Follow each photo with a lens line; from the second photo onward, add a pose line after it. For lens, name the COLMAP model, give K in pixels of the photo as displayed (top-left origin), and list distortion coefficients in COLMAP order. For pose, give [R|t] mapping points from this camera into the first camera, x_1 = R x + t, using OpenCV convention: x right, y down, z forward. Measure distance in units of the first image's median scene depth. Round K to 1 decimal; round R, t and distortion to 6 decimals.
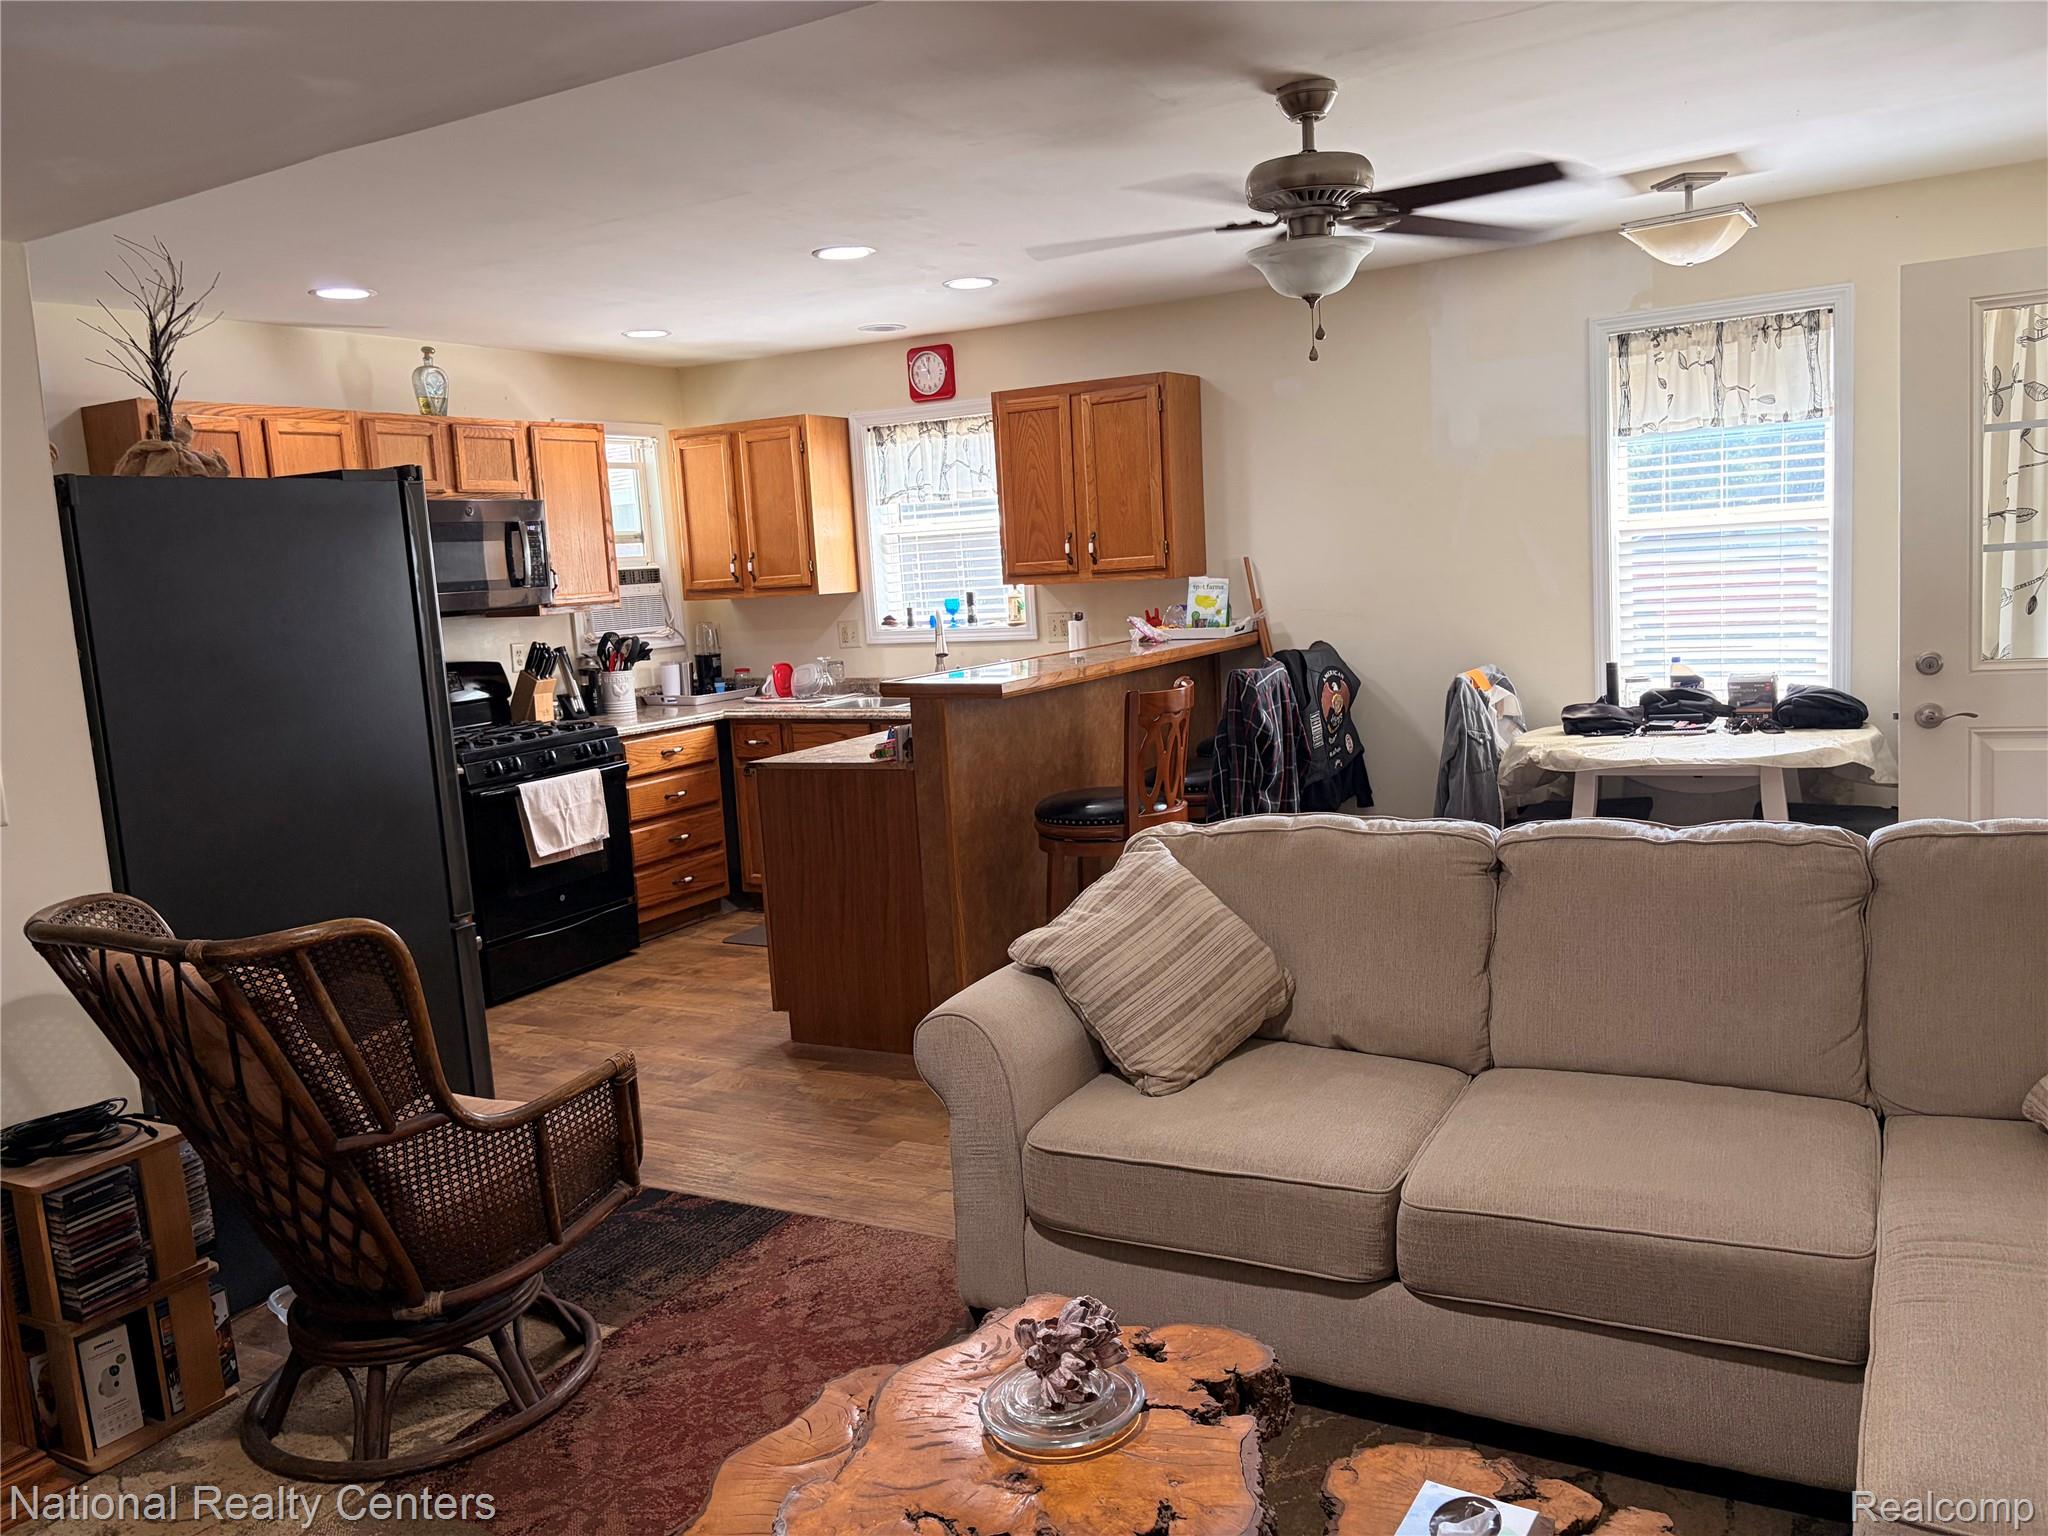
lens RADIAL K [[1556.6, 0, 1024.0], [0, 1556.6, 768.0], [0, 0, 1]] dist [0.110149, -0.130960]
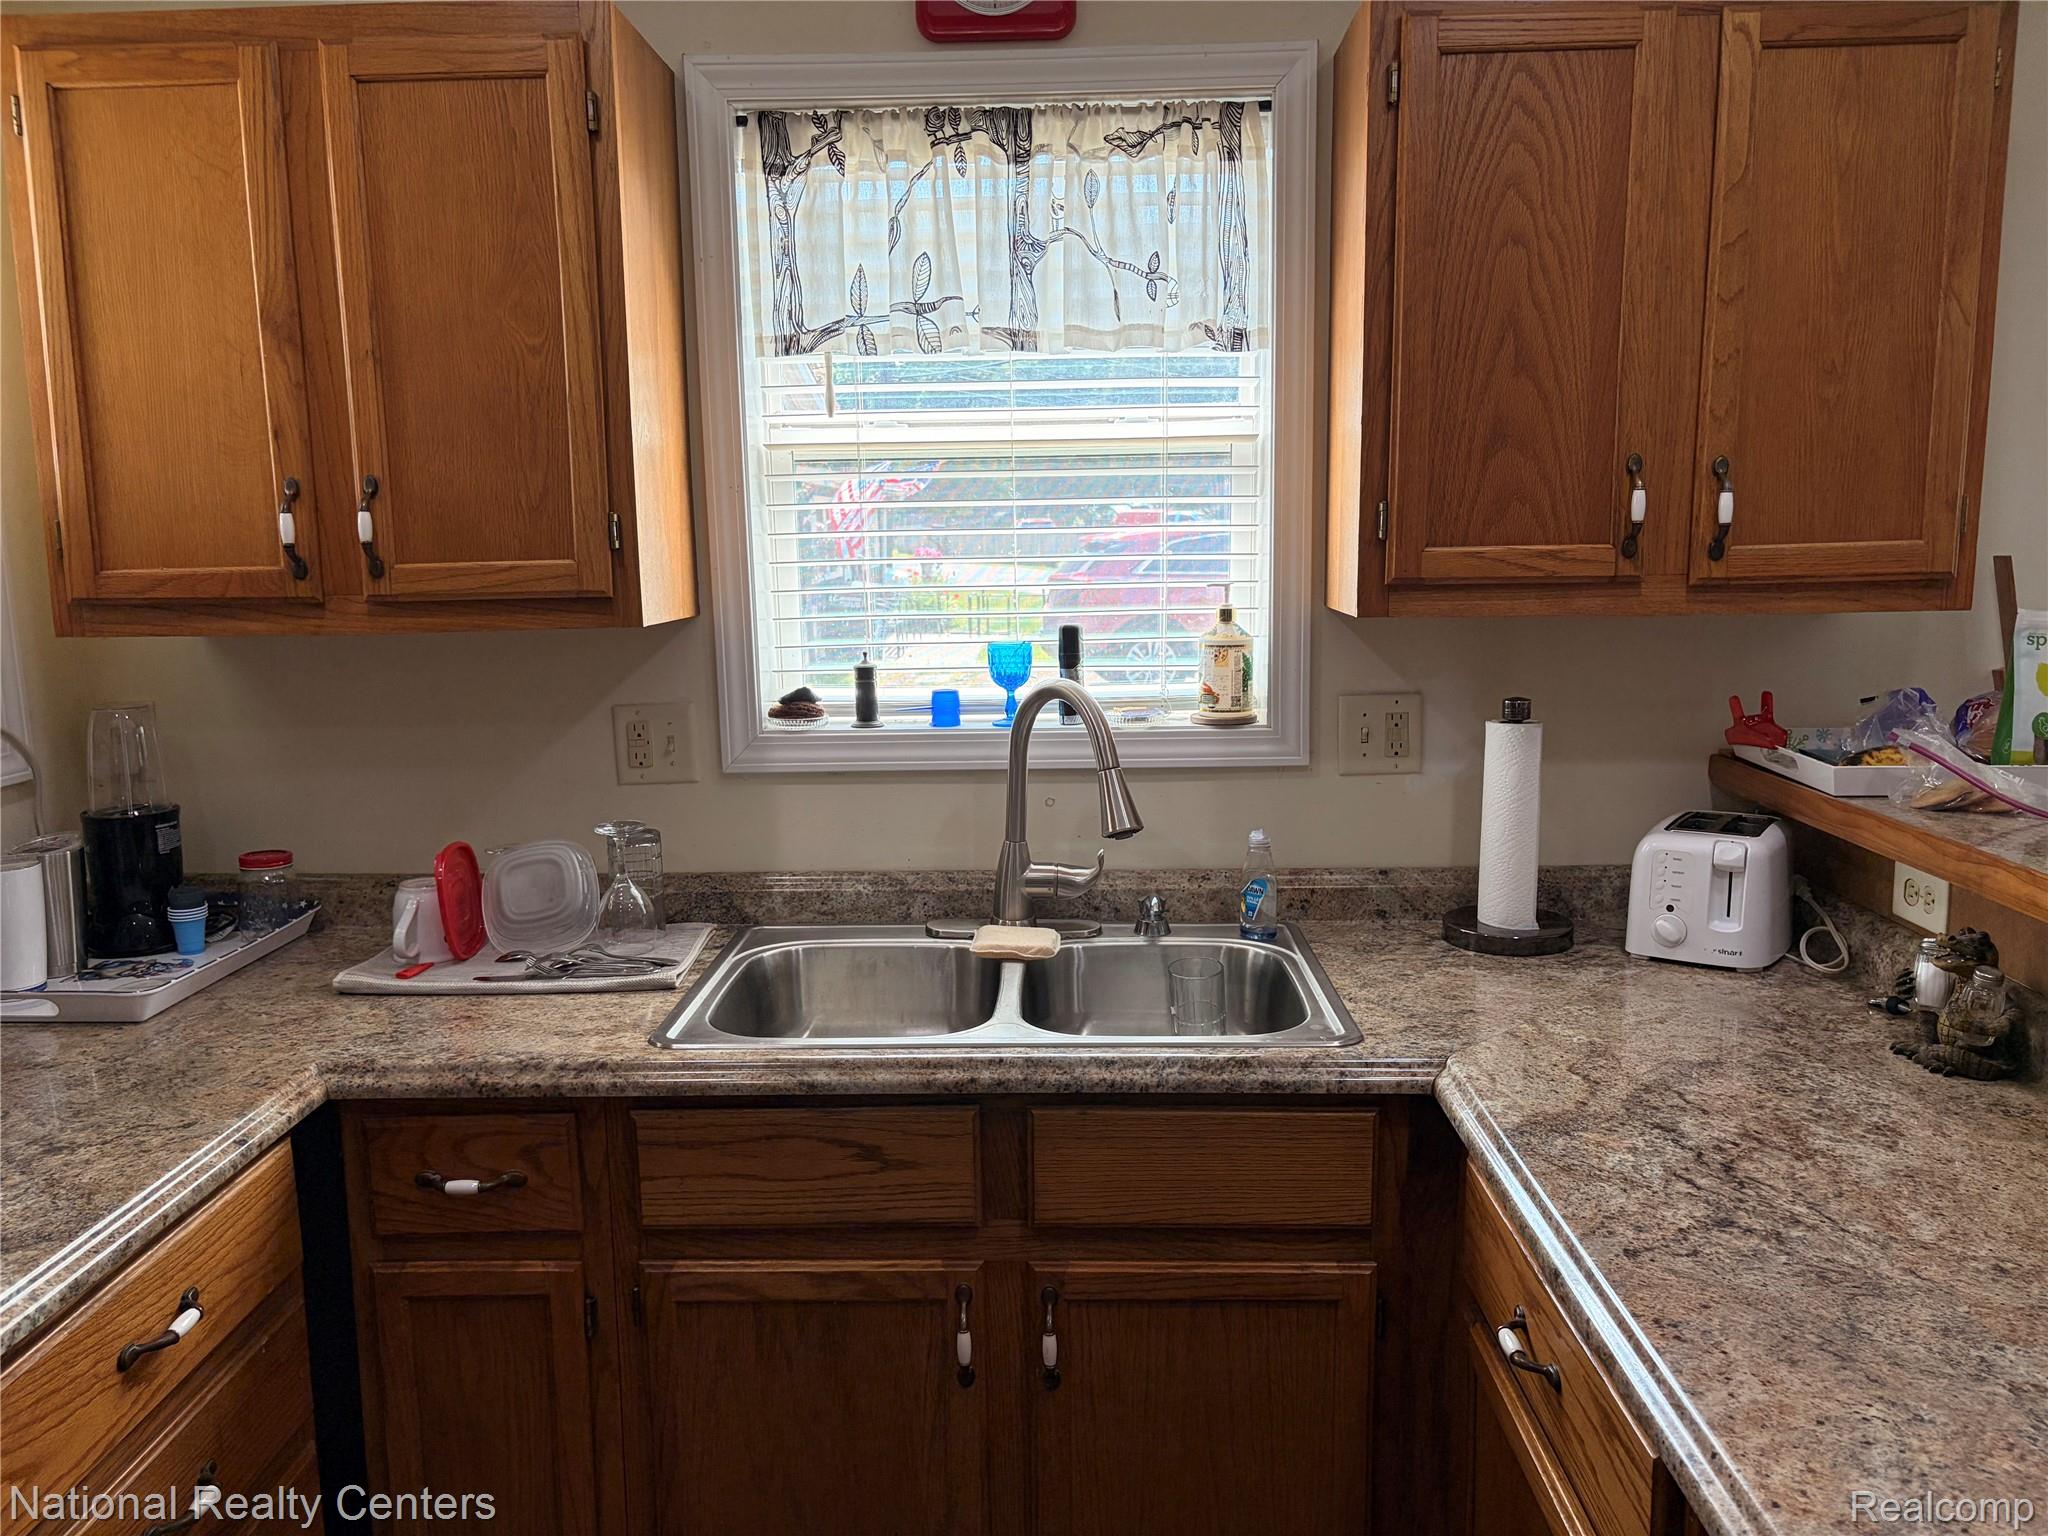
lens RADIAL K [[1558.1, 0, 1024.0], [0, 1558.1, 768.0], [0, 0, 1]] dist [0.003994, 0.001471]
pose [[0.882064, -0.028165, 0.470288, -0.212947], [0.028127, 0.999579, 0.007109, -0.086938], [-0.470290, 0.006957, 0.882485, 0.724000]]
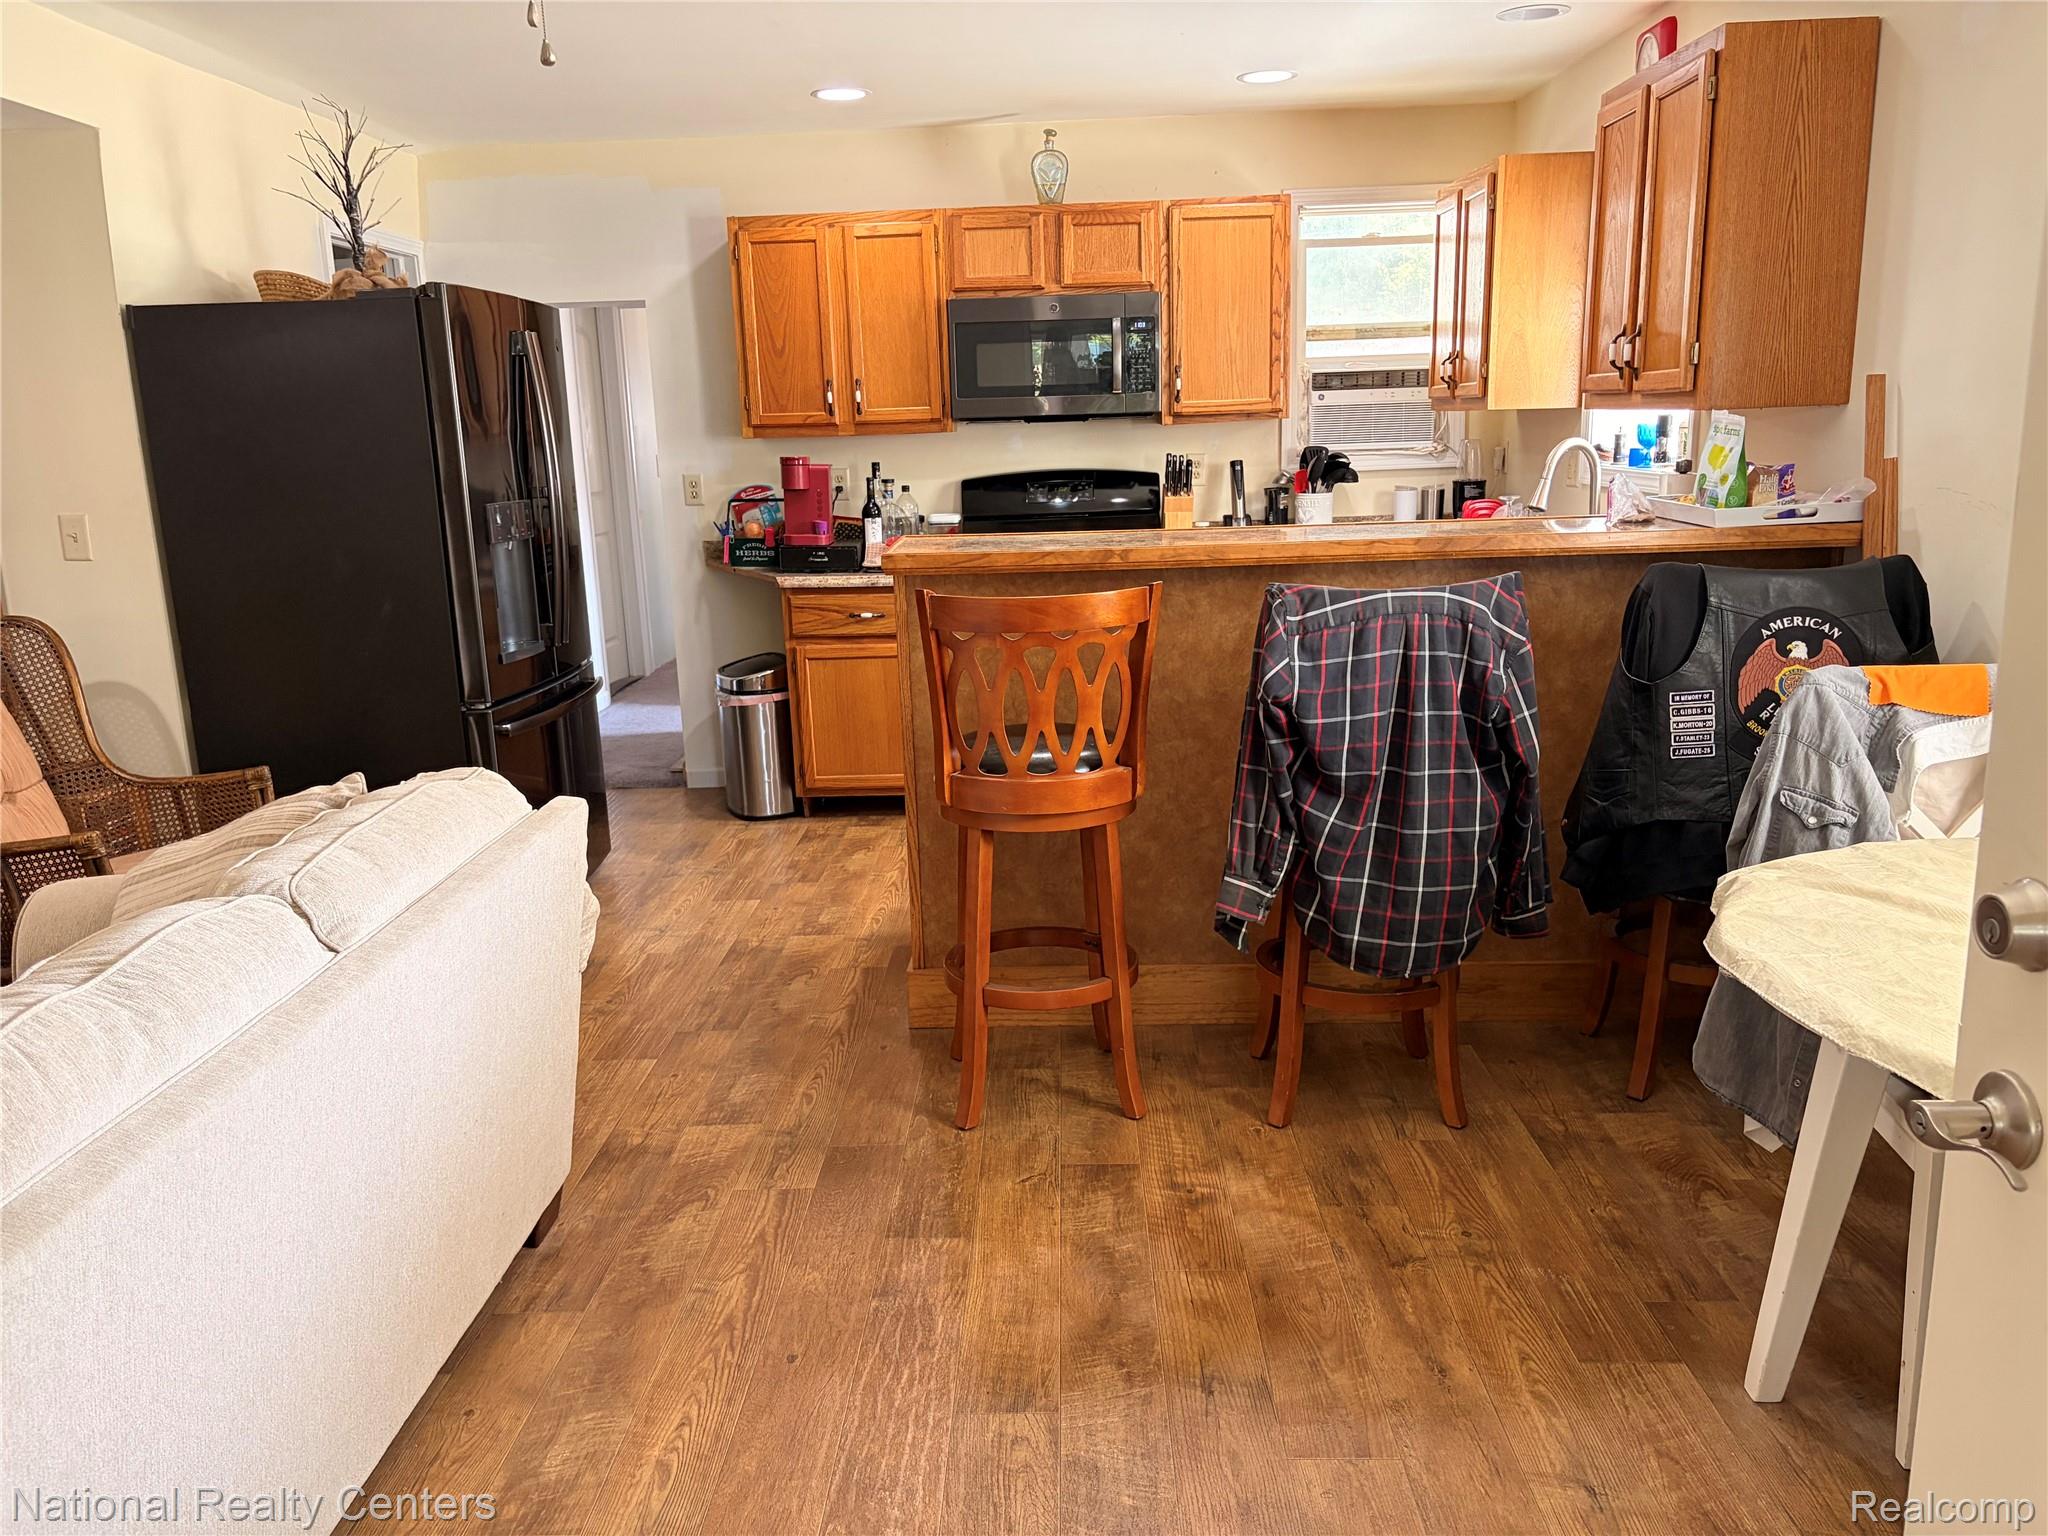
lens RADIAL K [[1549.6, 0, 1024.0], [0, 1549.6, 768.0], [0, 0, 1]] dist [0.067400, -0.079270]
pose [[0.474189, 0.239459, -0.847233, 0.437669], [-0.117884, 0.970906, 0.208435, -0.077164], [0.872495, 0.001038, 0.488621, 0.464577]]
